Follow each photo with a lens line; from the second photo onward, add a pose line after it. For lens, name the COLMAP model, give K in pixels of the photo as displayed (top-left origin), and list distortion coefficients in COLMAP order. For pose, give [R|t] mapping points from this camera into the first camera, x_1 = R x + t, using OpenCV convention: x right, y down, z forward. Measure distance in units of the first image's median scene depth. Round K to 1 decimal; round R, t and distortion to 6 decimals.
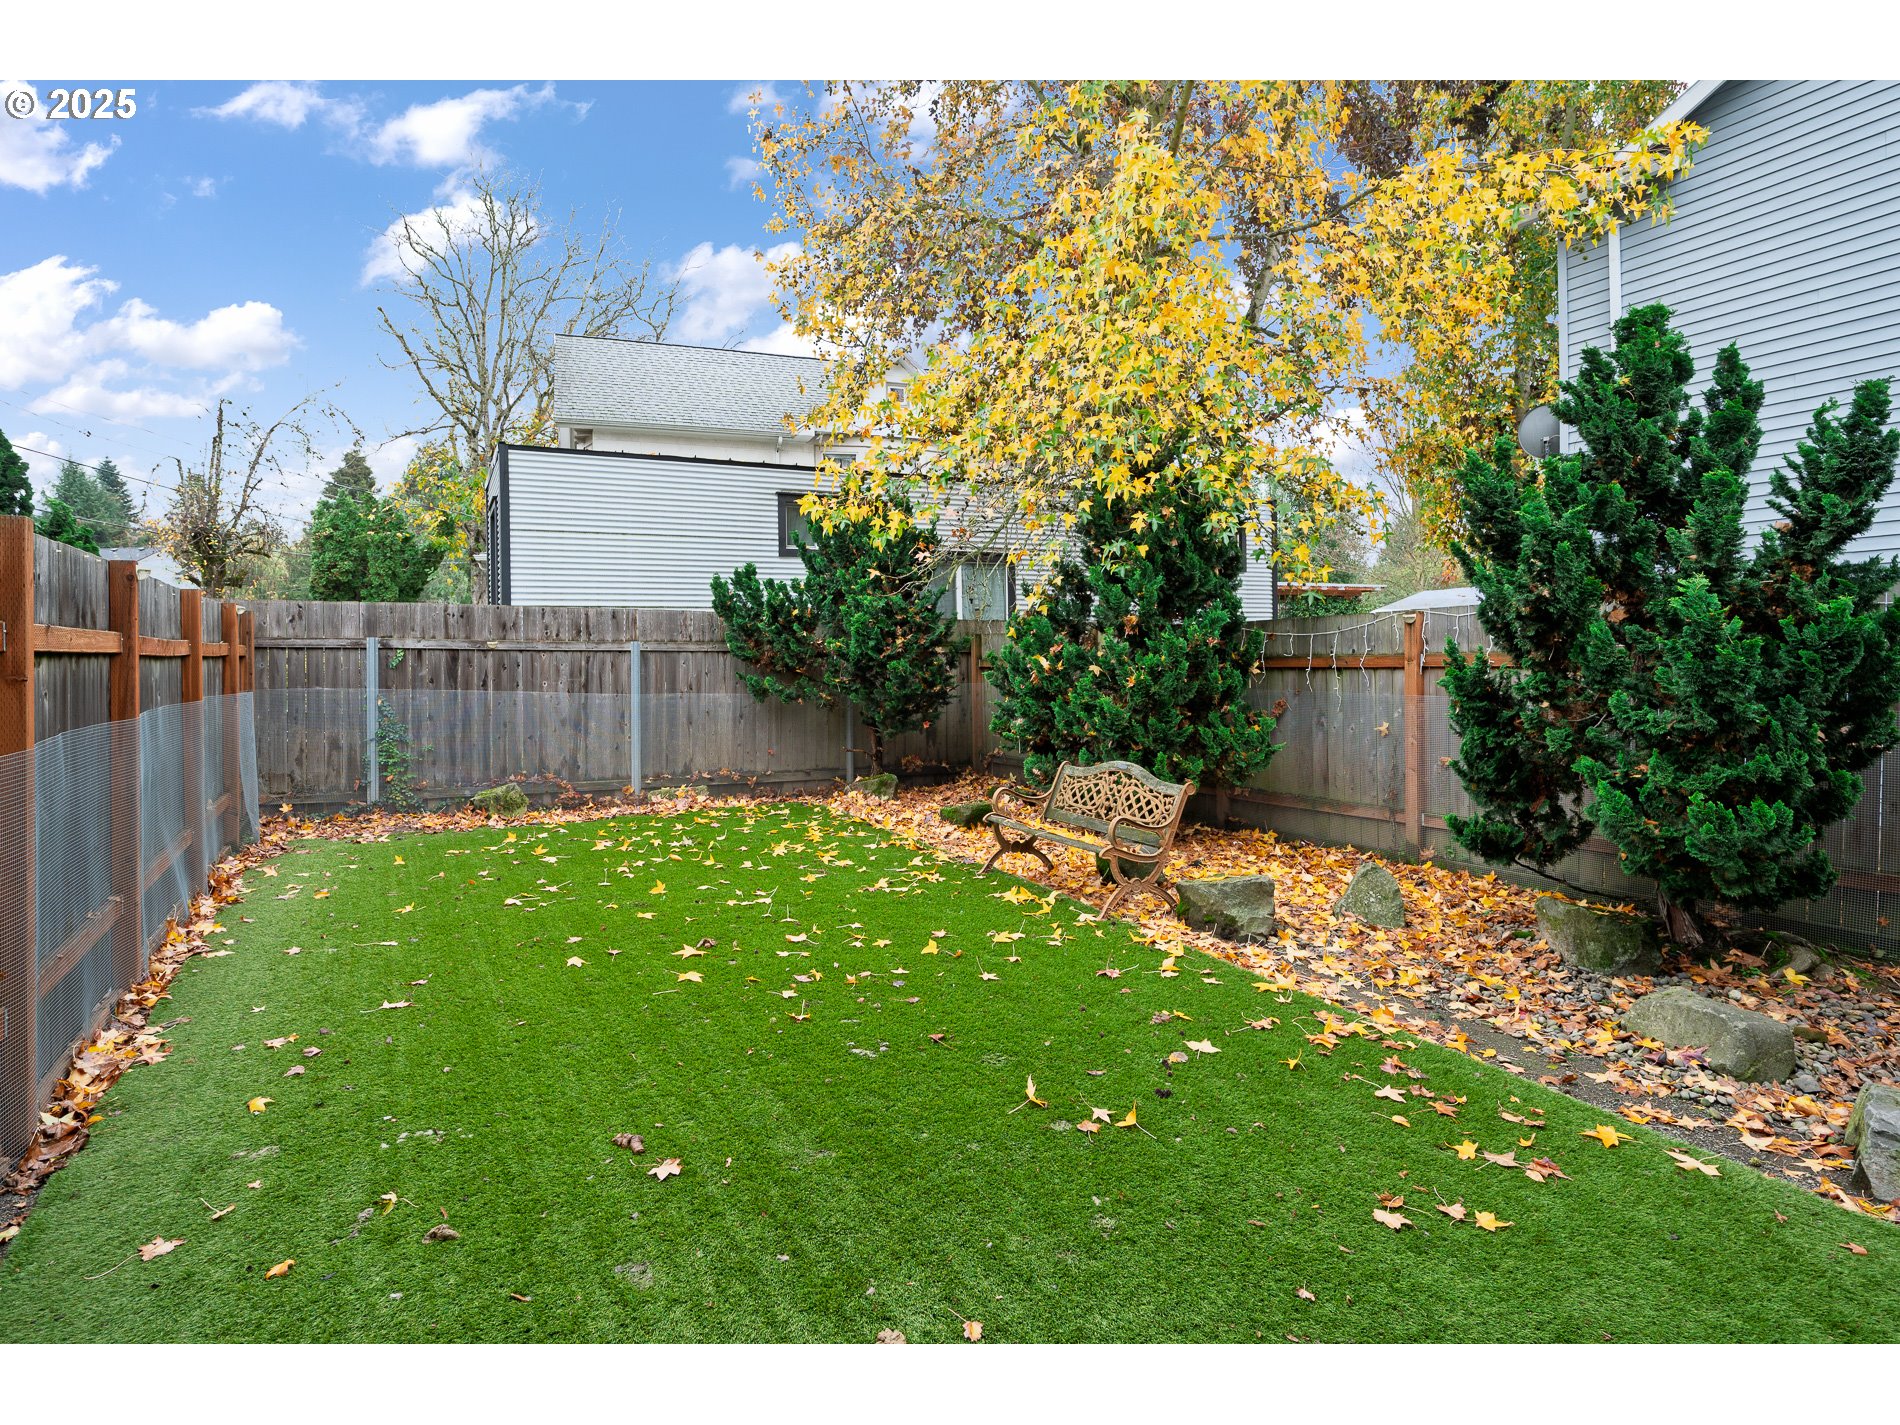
lens RADIAL K [[1241.3, 0, 949.9], [0, 1241.3, 675.8], [0, 0, 1]] dist [-0.003643, -0.000523]
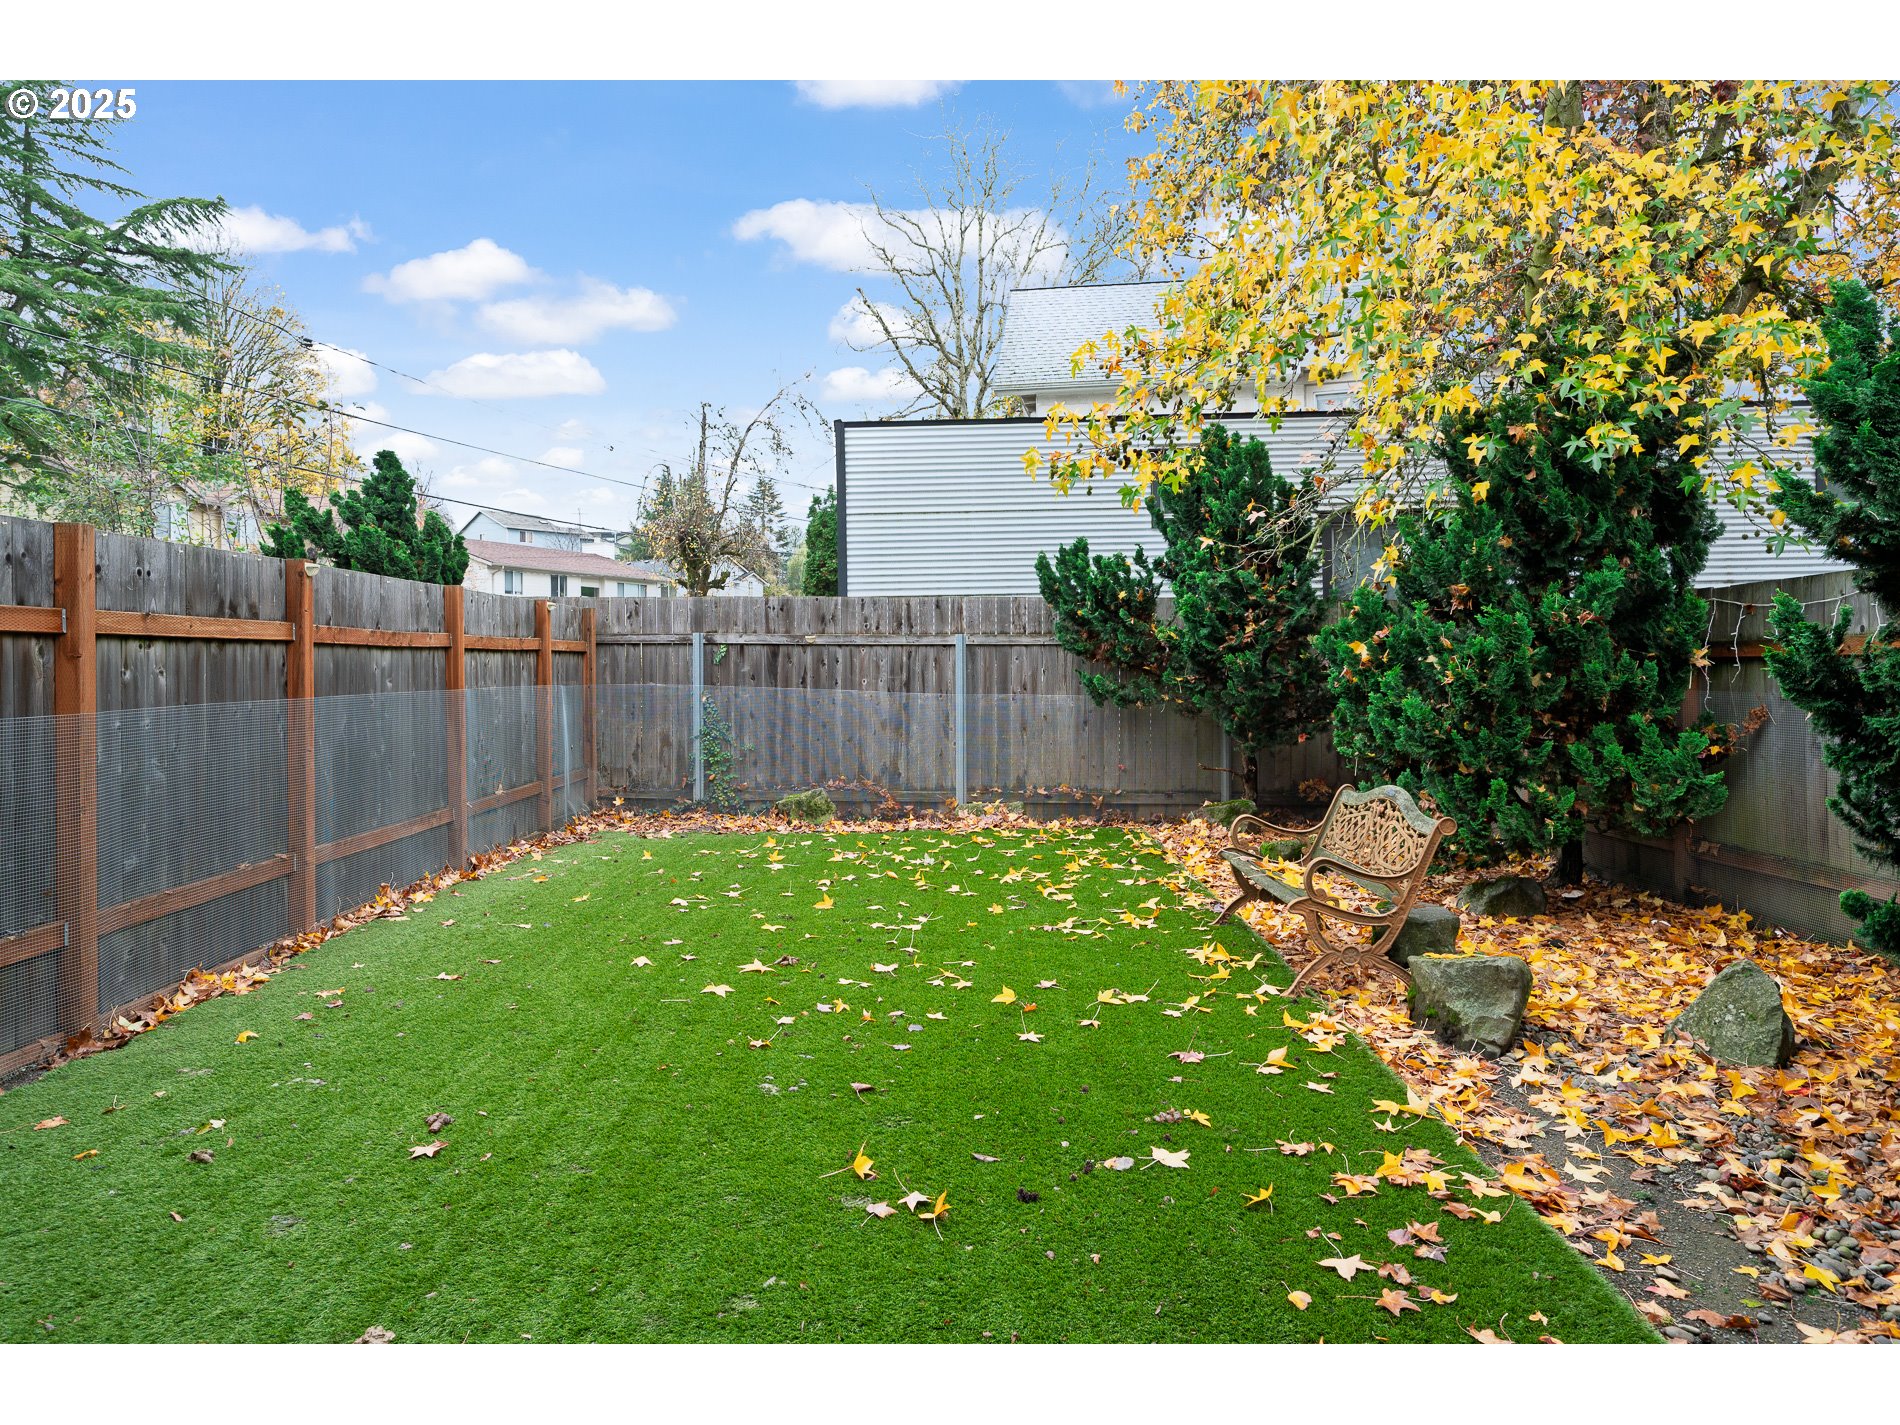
lens RADIAL K [[1541.4, 0, 953.0], [0, 1541.4, 704.0], [0, 0, 1]] dist [-0.000600, -0.000814]
pose [[0.823101, 0.009946, -0.567808, 0.370706], [-0.007765, 0.999950, 0.006260, 0.015379], [0.567843, -0.000744, 0.823137, 0.105782]]
